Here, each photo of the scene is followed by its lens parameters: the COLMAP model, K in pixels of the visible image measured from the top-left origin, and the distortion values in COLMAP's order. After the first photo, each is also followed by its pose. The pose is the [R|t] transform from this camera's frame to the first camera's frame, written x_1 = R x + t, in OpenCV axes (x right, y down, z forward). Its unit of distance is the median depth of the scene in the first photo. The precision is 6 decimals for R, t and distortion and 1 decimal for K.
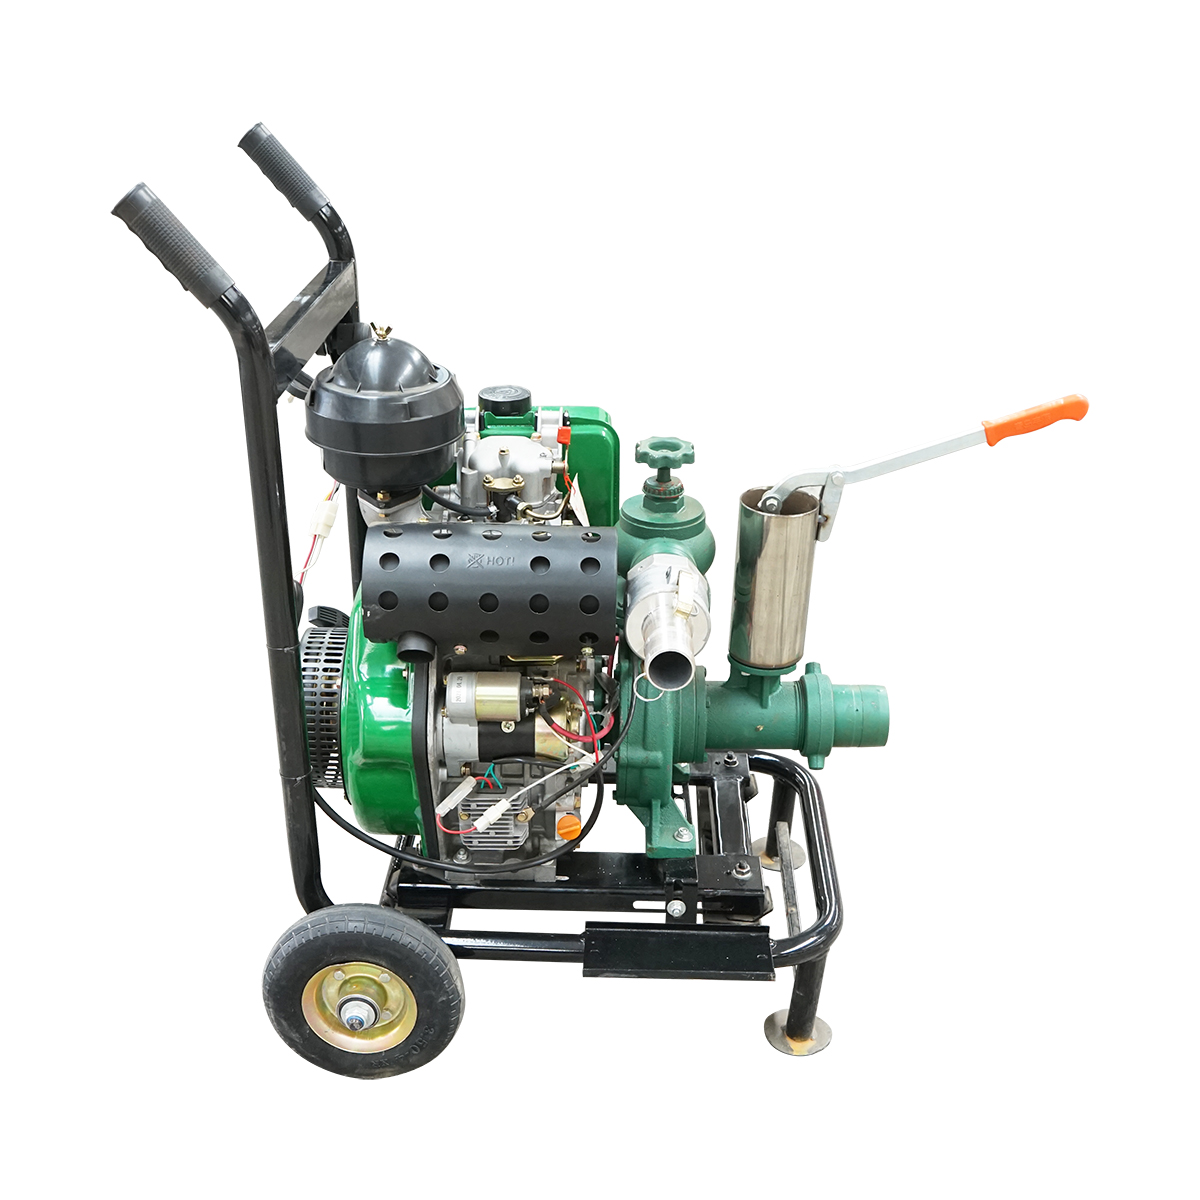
lens RADIAL K [[1674.3, 0, 600.0], [0, 1674.3, 600.0], [0, 0, 1]] dist [0.022533, 0.045369]
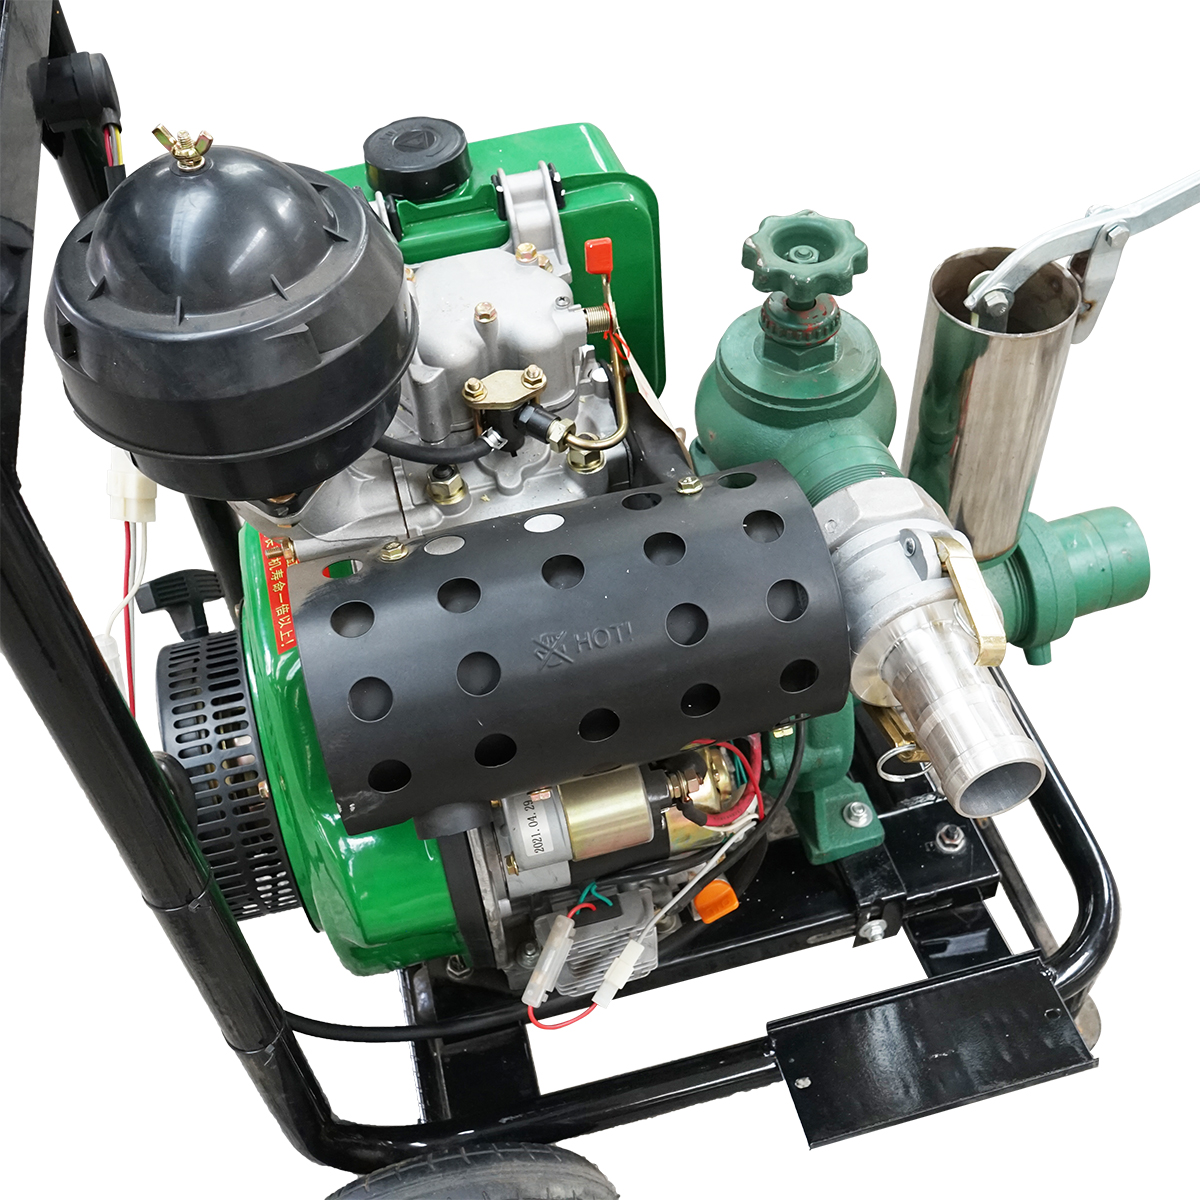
lens RADIAL K [[1507.8, 0, 657.2], [0, 1507.8, 600.4], [0, 0, 1]] dist [0.063853, -0.002290]
pose [[0.955890, -0.242489, 0.165753, -0.102917], [0.156457, 0.897942, 0.411364, -0.187612], [-0.248588, -0.367286, 0.896273, 0.562436]]
